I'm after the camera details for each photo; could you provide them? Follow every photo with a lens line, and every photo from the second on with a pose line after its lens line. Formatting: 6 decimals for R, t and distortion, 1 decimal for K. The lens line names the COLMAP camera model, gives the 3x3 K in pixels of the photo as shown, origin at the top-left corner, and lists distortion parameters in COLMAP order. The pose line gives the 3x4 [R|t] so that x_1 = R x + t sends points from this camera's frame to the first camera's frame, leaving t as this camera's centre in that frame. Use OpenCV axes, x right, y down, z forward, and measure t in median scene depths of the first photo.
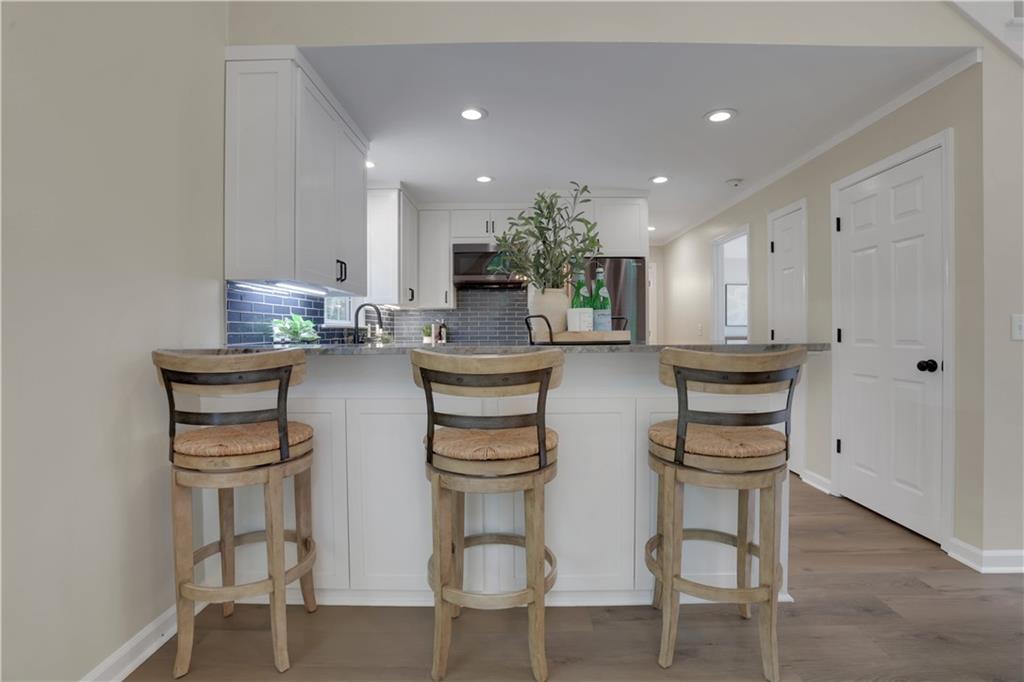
lens RADIAL K [[481.2, 0, 502.6], [0, 481.2, 336.3], [0, 0, 1]] dist [-0.036819, 0.003794]
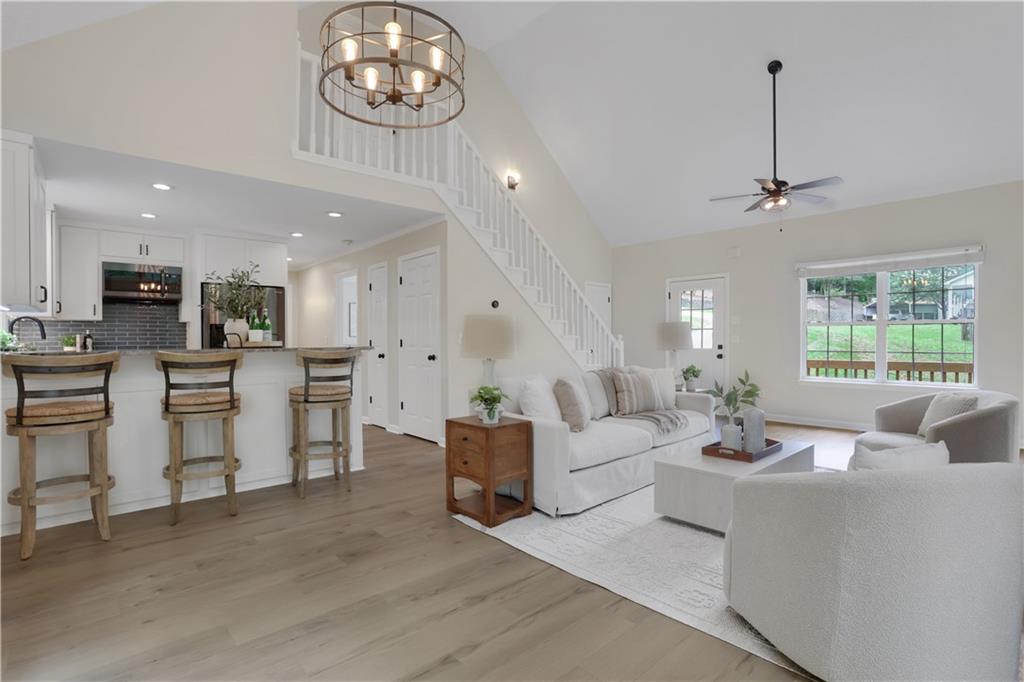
lens RADIAL K [[481.2, 0, 507.2], [0, 481.2, 337.8], [0, 0, 1]] dist [-0.036819, 0.003794]
pose [[0.742121, 0.002120, 0.670263, -0.321022], [0.008874, 0.999876, -0.012987, 0.008482], [-0.670207, 0.015586, 0.742010, -0.963917]]
